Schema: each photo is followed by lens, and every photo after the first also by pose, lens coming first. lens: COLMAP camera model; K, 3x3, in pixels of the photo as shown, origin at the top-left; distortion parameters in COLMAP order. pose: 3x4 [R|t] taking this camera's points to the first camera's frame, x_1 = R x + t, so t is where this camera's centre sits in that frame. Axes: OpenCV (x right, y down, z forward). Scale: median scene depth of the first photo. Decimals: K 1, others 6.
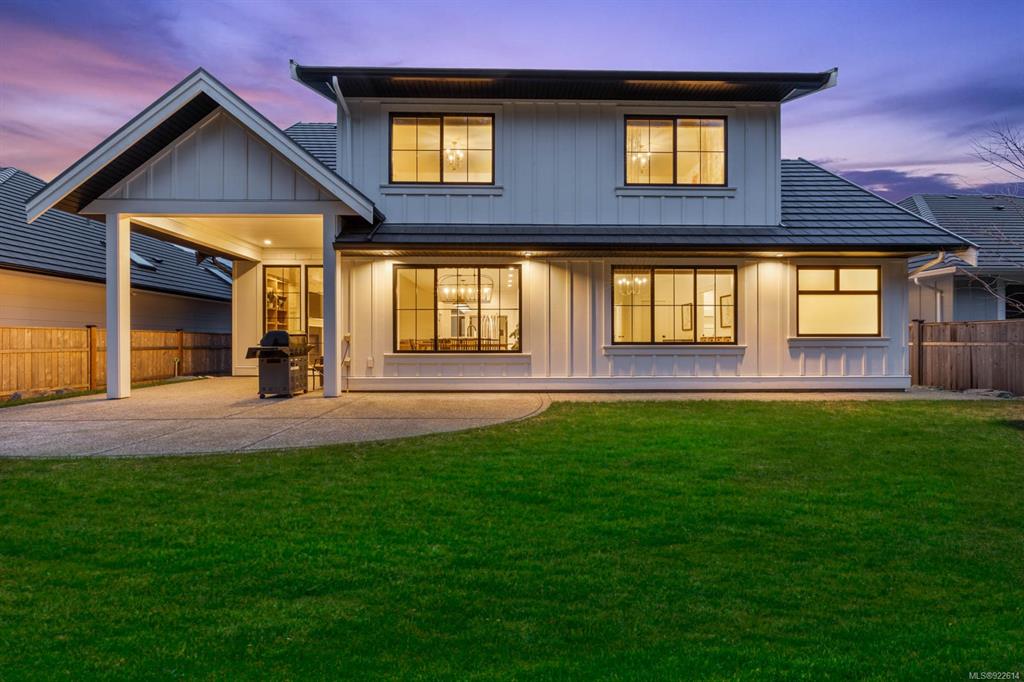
lens RADIAL K [[399.4, 0, 512.0], [0, 399.4, 341.0], [0, 0, 1]] dist [-0.000187, -0.000095]
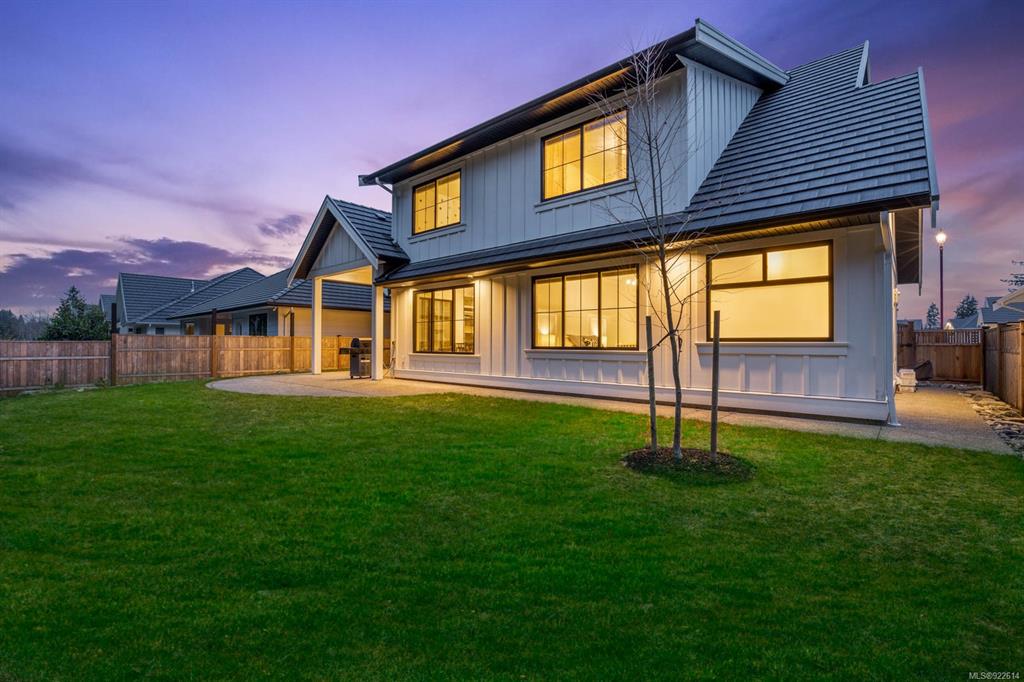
lens RADIAL K [[470.7, 0, 512.2], [0, 470.7, 337.1], [0, 0, 1]] dist [-0.000913, -0.000026]
pose [[0.721410, -0.005986, -0.692483, 1.103077], [-0.005368, 0.999884, -0.014235, -0.004382], [0.692488, 0.013986, 0.721294, 0.027837]]
